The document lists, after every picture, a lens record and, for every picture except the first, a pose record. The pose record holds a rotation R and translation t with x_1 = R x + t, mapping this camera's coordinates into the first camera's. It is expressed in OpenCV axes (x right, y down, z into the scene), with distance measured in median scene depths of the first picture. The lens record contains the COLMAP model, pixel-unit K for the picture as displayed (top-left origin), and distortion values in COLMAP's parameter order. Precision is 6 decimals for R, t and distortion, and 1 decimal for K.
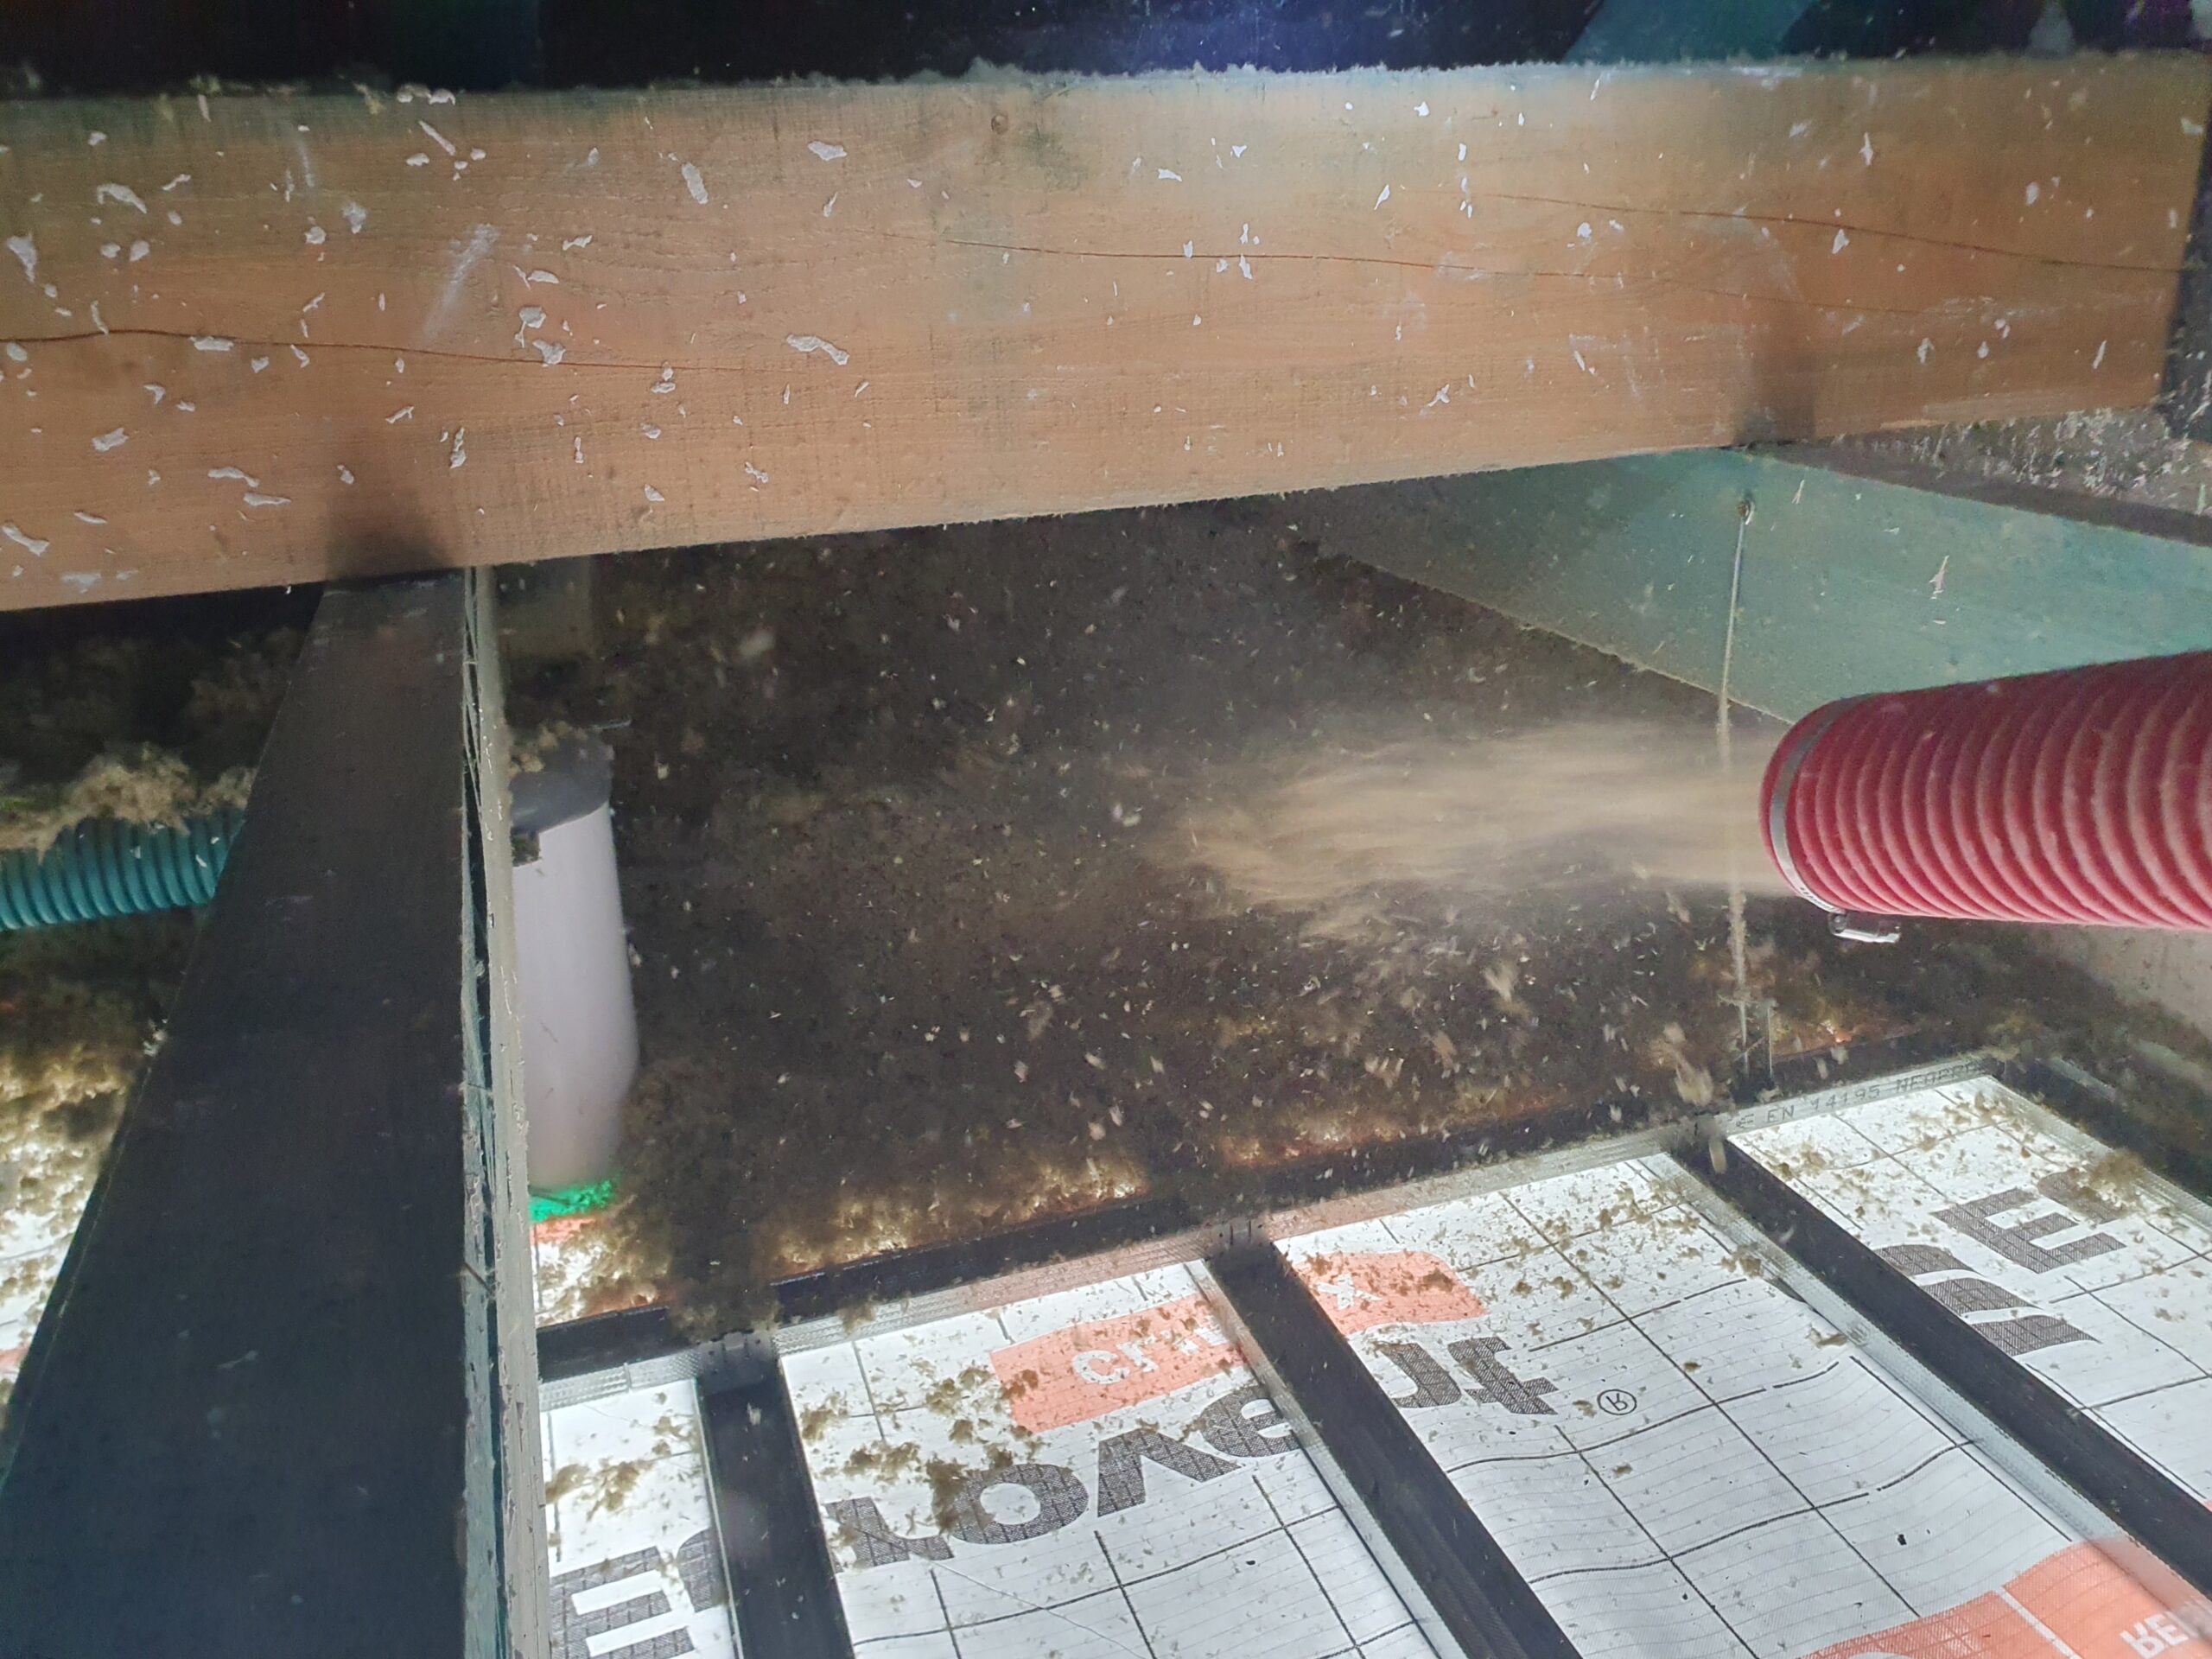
lens RADIAL K [[1776.1, 0, 1107.6], [0, 1776.1, 853.7], [0, 0, 1]] dist [-0.059837, 0.128898]
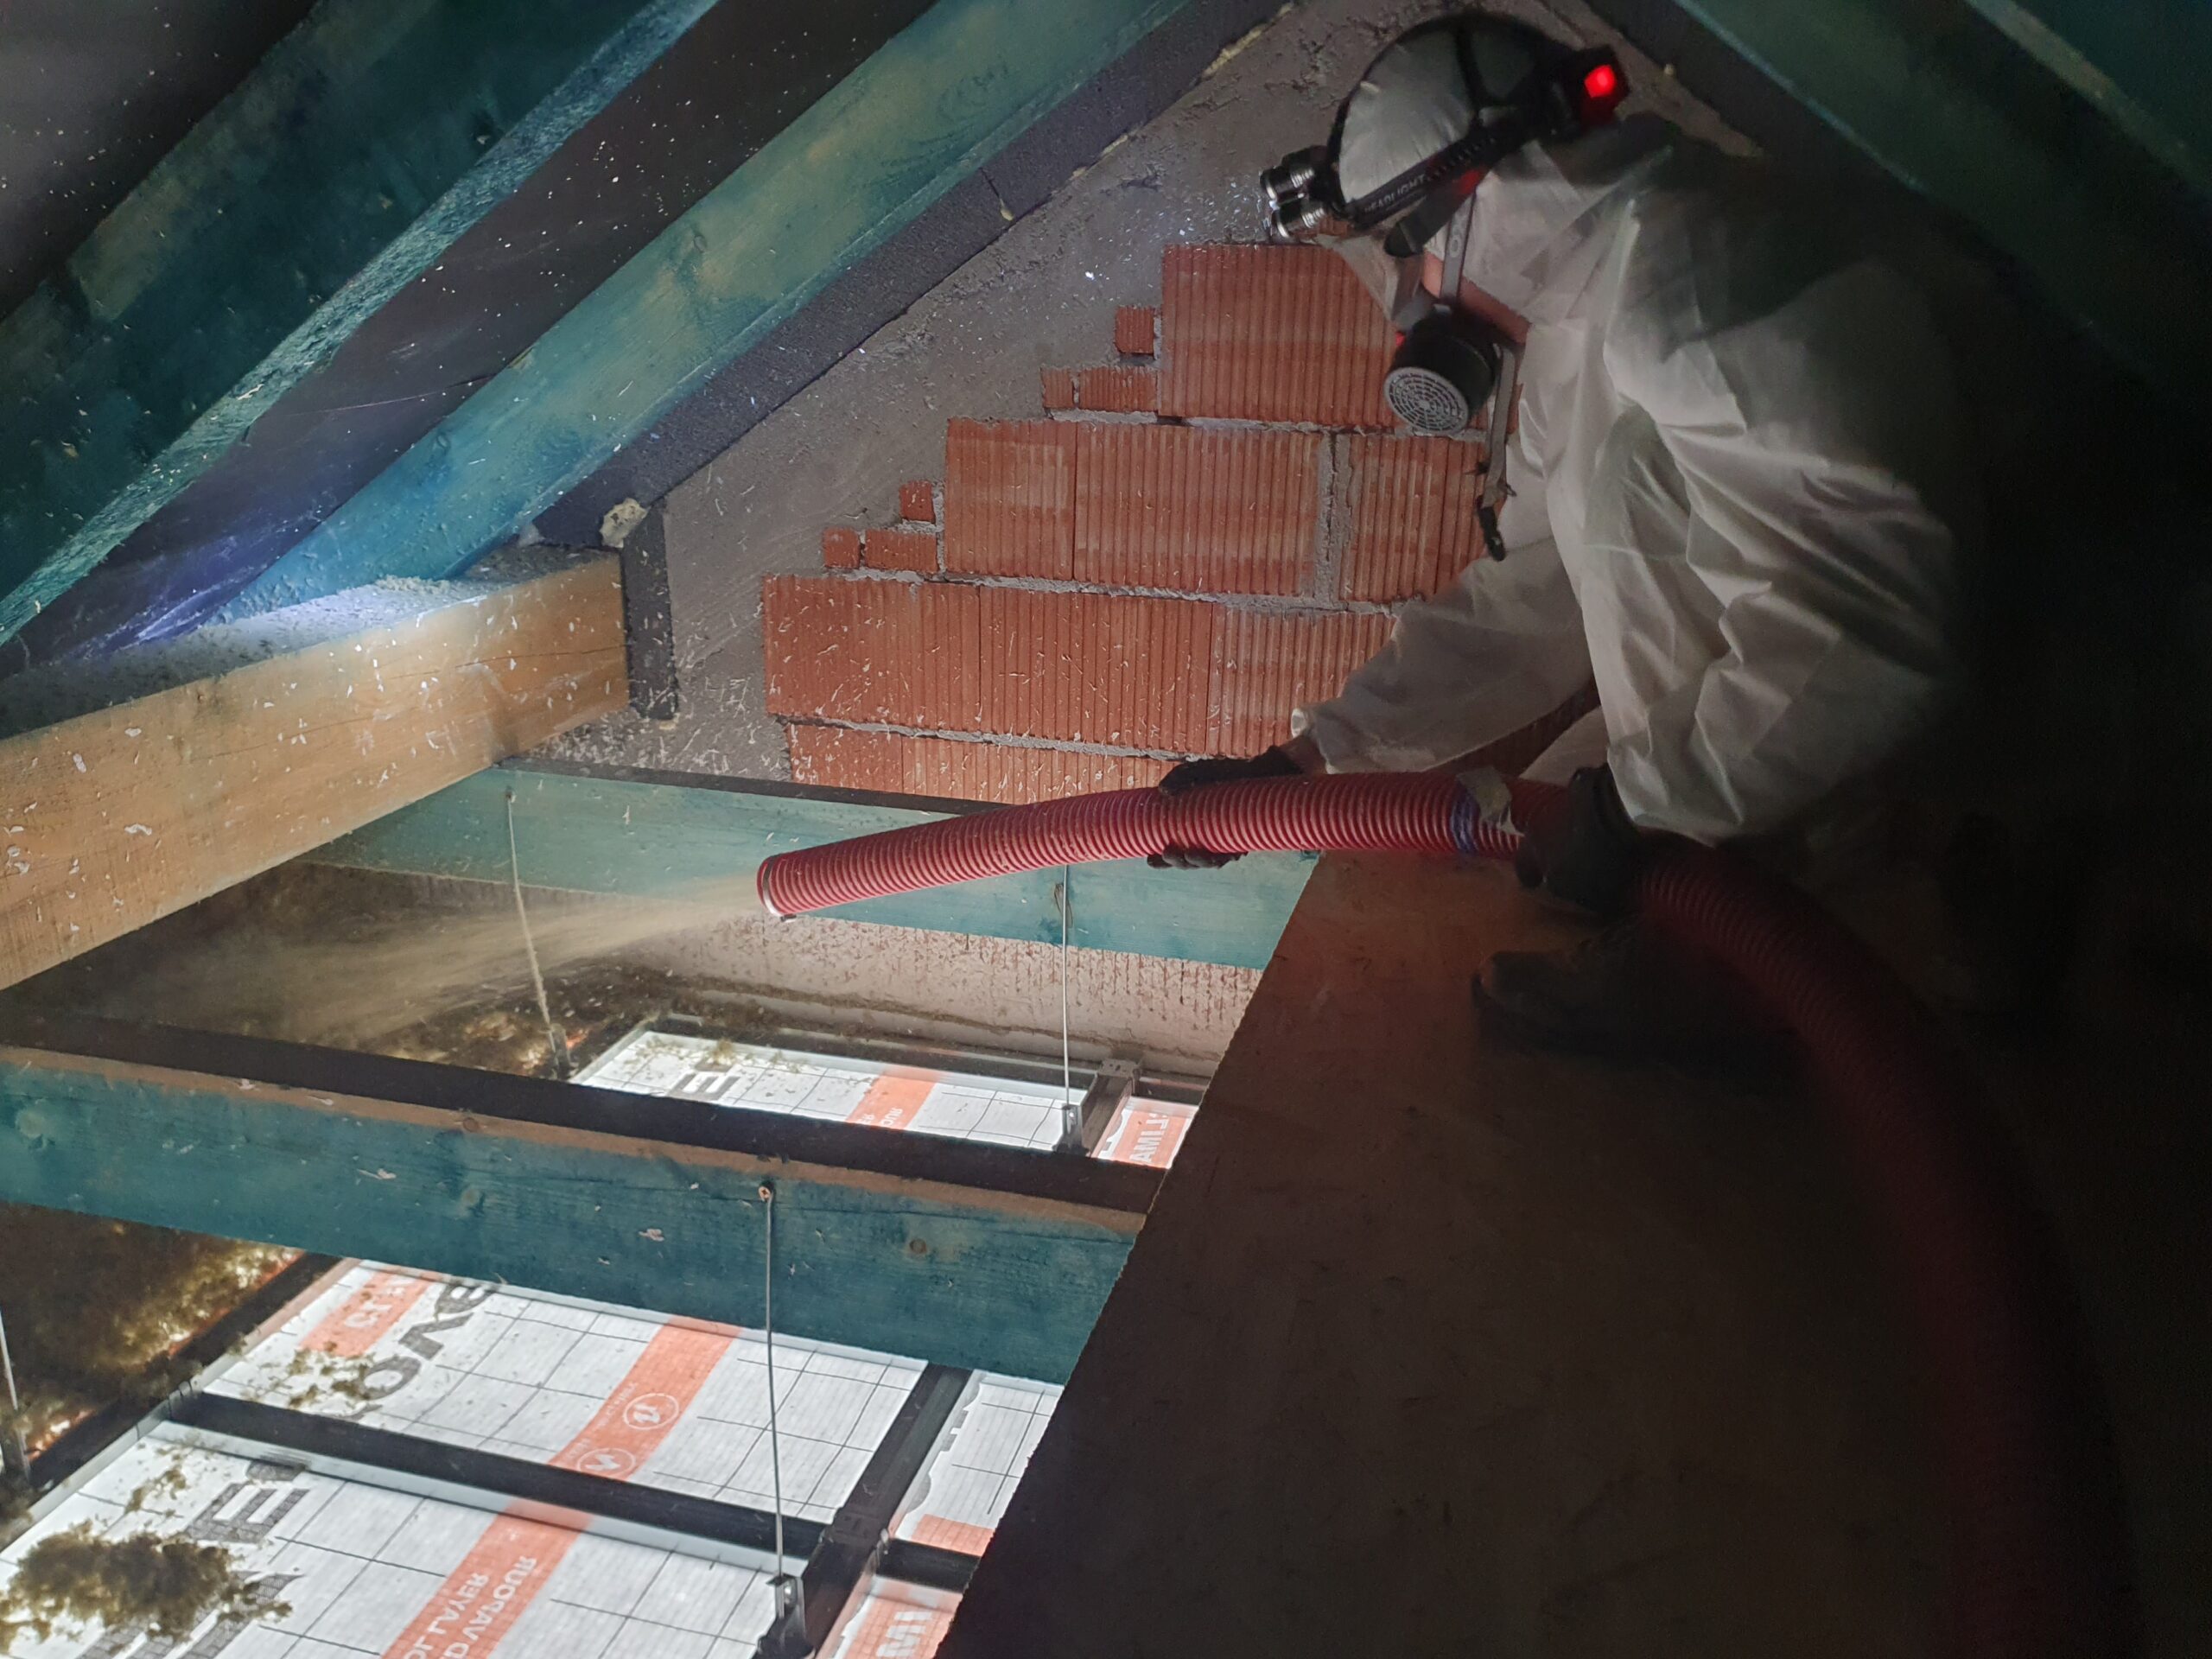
lens RADIAL K [[1765.6, 0, 1079.5], [0, 1765.6, 859.4], [0, 0, 1]] dist [0.008989, 0.010084]
pose [[0.576976, -0.233919, 0.782548, -0.926258], [0.271776, 0.958498, 0.086133, -0.126078], [-0.770219, 0.162981, 0.616604, -0.804370]]
